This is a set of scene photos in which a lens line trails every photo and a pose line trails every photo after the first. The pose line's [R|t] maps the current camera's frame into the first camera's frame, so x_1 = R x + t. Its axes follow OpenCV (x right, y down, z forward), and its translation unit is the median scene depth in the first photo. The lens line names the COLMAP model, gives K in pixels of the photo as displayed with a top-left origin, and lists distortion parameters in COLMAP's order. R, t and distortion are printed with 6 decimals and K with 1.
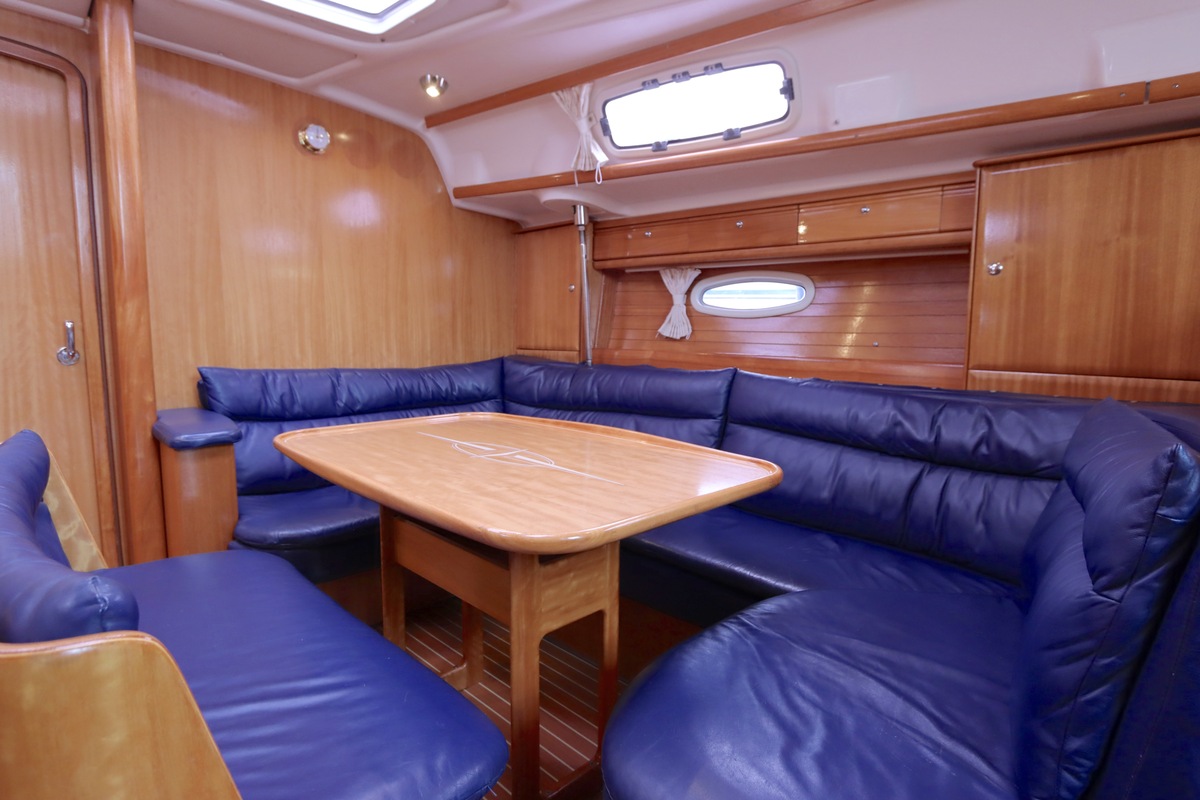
lens RADIAL K [[624.1, 0, 601.8], [0, 624.1, 394.4], [0, 0, 1]] dist [-0.015144, 0.000414]
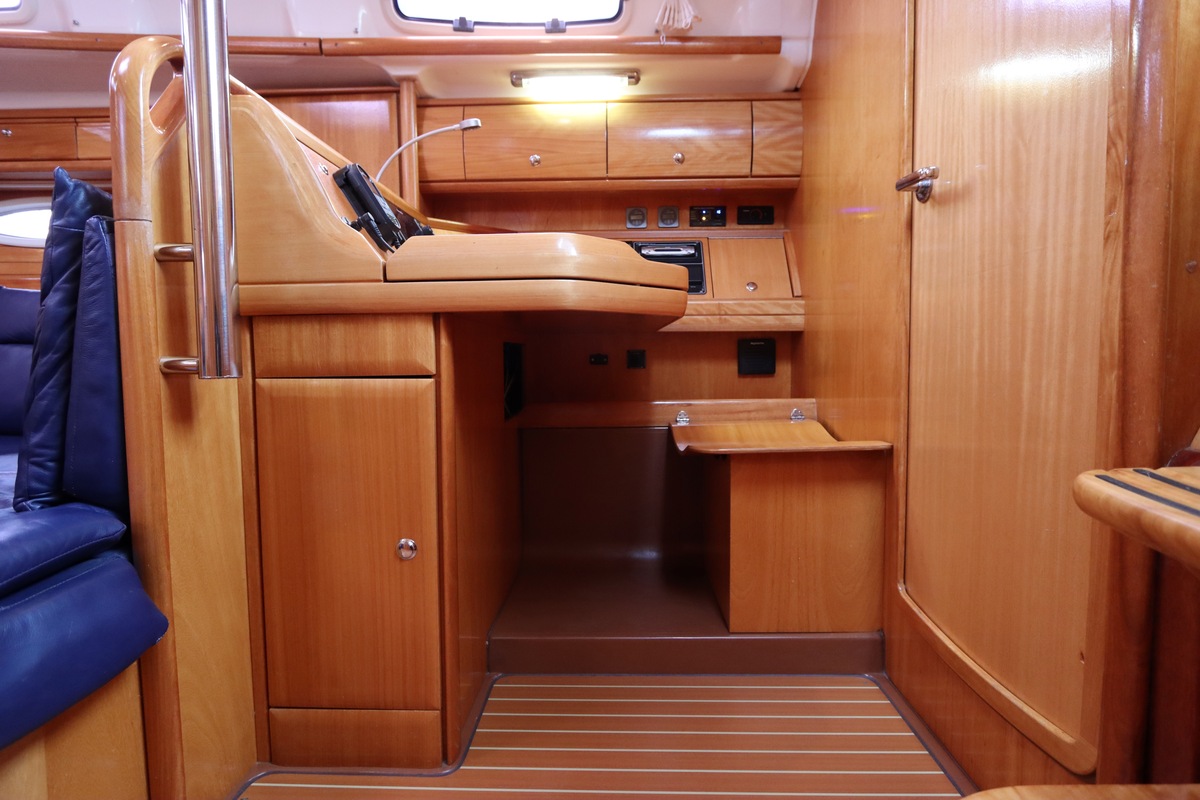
lens RADIAL K [[604.9, 0, 597.1], [0, 604.9, 394.7], [0, 0, 1]] dist [-0.015588, 0.001641]
pose [[0.737731, -0.067399, 0.671722, 0.246448], [0.092610, 0.995701, -0.001805, 0.181058], [-0.668713, 0.063540, 0.740801, -0.173504]]
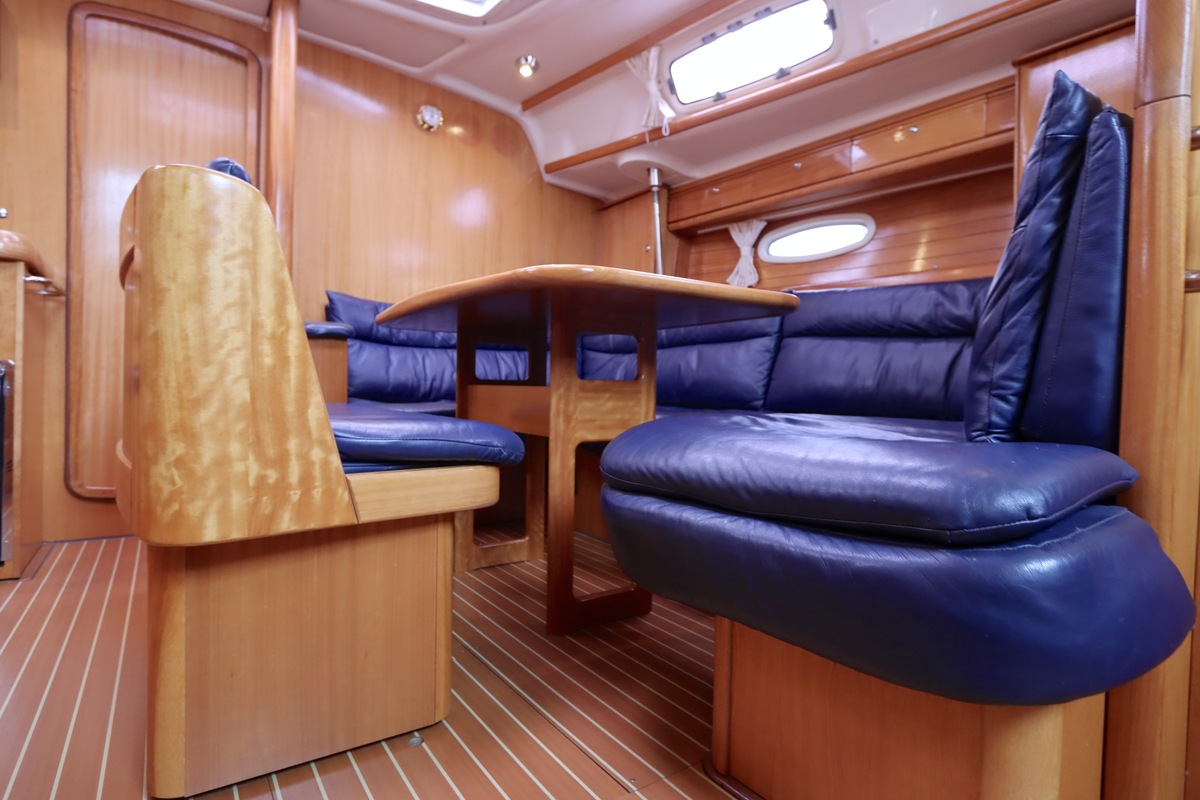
lens RADIAL K [[622.3, 0, 600.4], [0, 622.3, 394.5], [0, 0, 1]] dist [-0.017715, 0.001119]
pose [[0.984185, 0.011080, -0.176797, 0.080004], [-0.028074, 0.995185, -0.093910, 0.227302], [0.174905, 0.097389, 0.979757, -0.061889]]
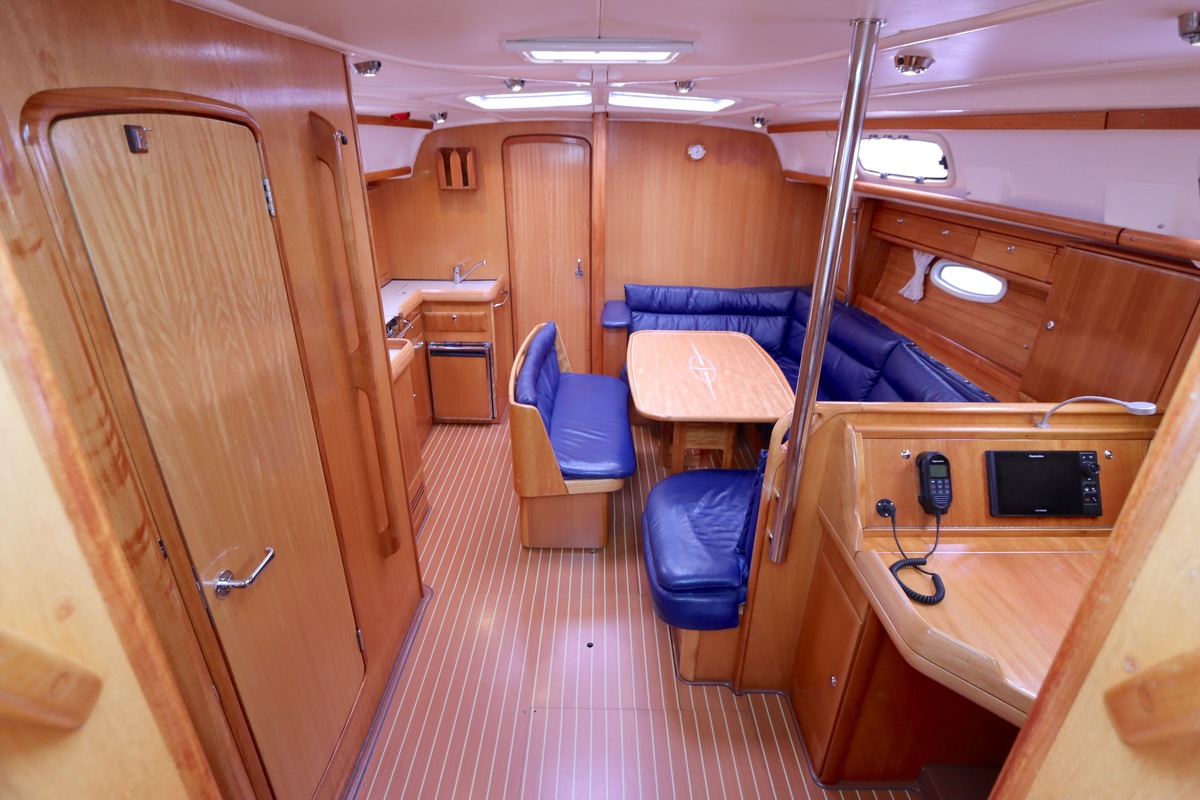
lens RADIAL K [[575.0, 0, 598.5], [0, 575.0, 393.8], [0, 0, 1]] dist [-0.017524, 0.001551]
pose [[0.699489, 0.287141, -0.654419, 0.594502], [-0.079358, 0.941275, 0.328181, -0.289732], [0.710223, -0.177626, 0.681199, -0.403817]]
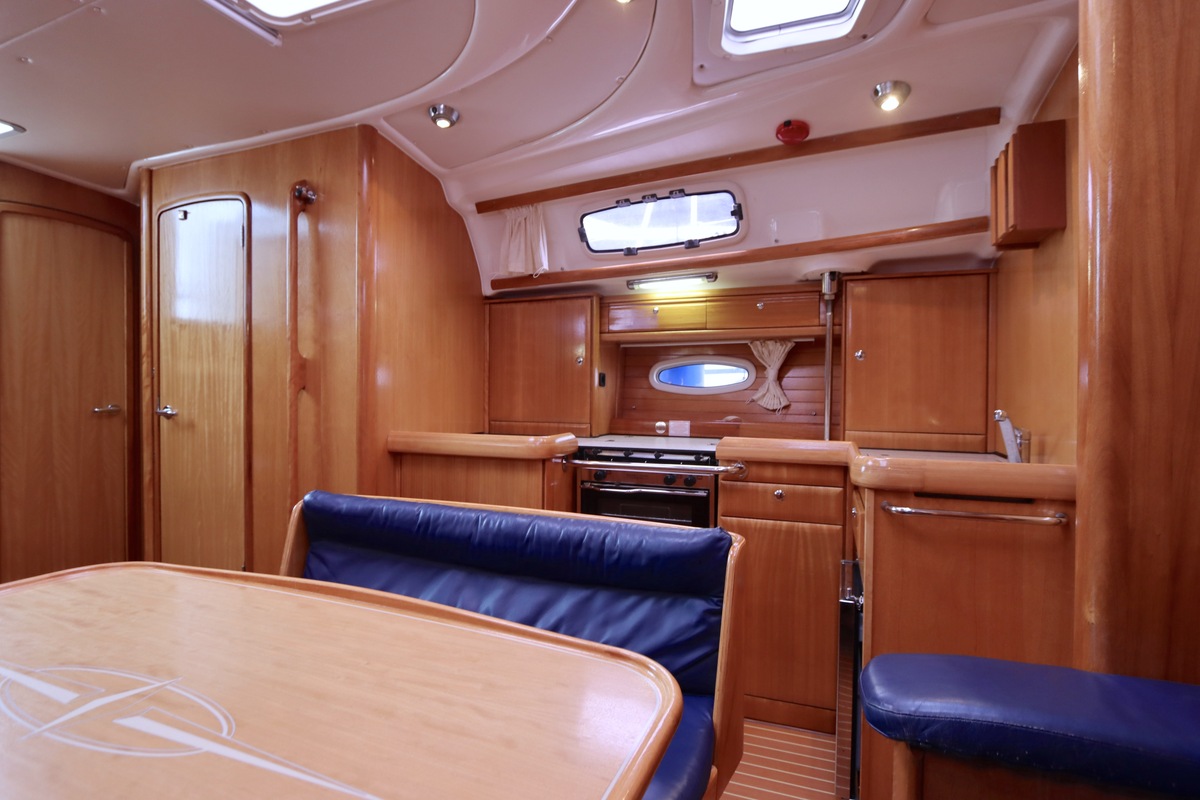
lens RADIAL K [[603.6, 0, 597.9], [0, 603.6, 396.4], [0, 0, 1]] dist [-0.019153, 0.001417]
pose [[-0.918214, -0.011135, -0.395928, -0.213661], [-0.058338, 0.992505, 0.107379, -0.134652], [0.391765, 0.121695, -0.911982, 0.994786]]
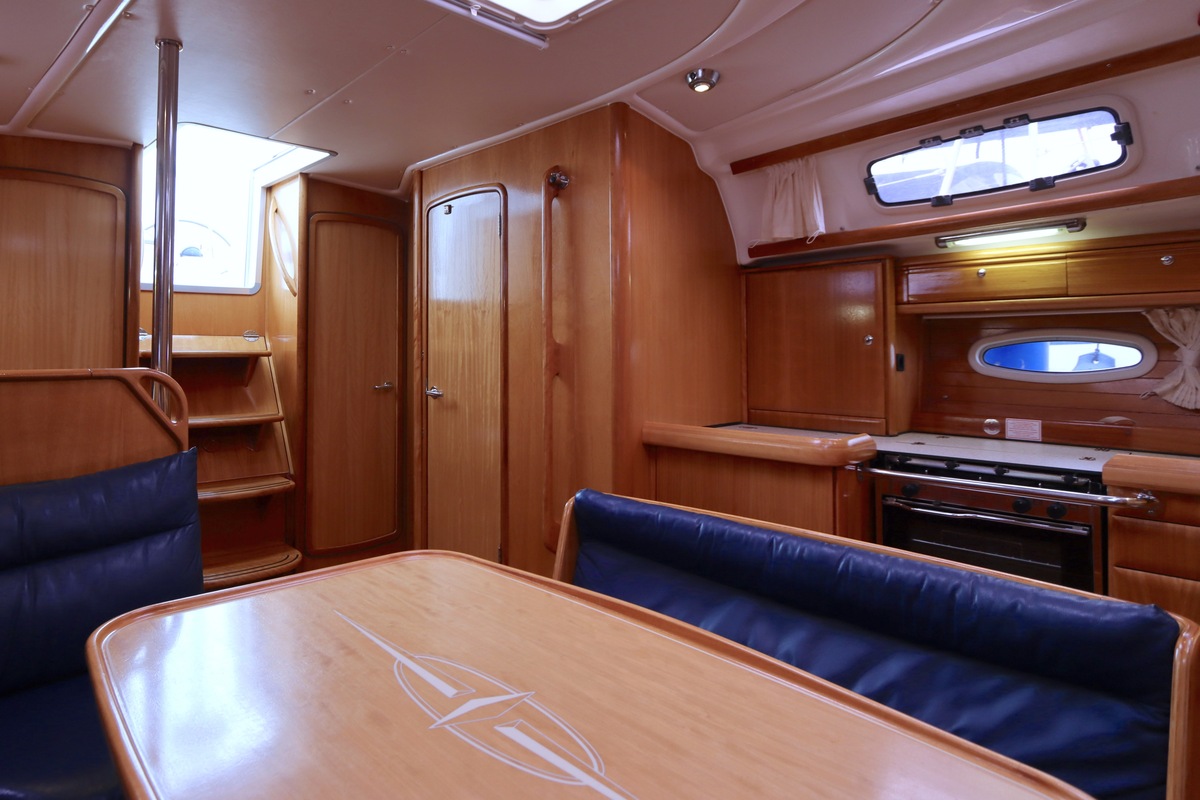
lens RADIAL K [[680.3, 0, 487.5], [0, 680.3, 322.1], [0, 0, 1]] dist [-0.021124, 0.002577]
pose [[-0.996192, -0.009691, 0.086645, -0.142230], [-0.003711, 0.997615, 0.068920, -0.173390], [-0.087106, 0.068336, -0.993852, 1.004022]]
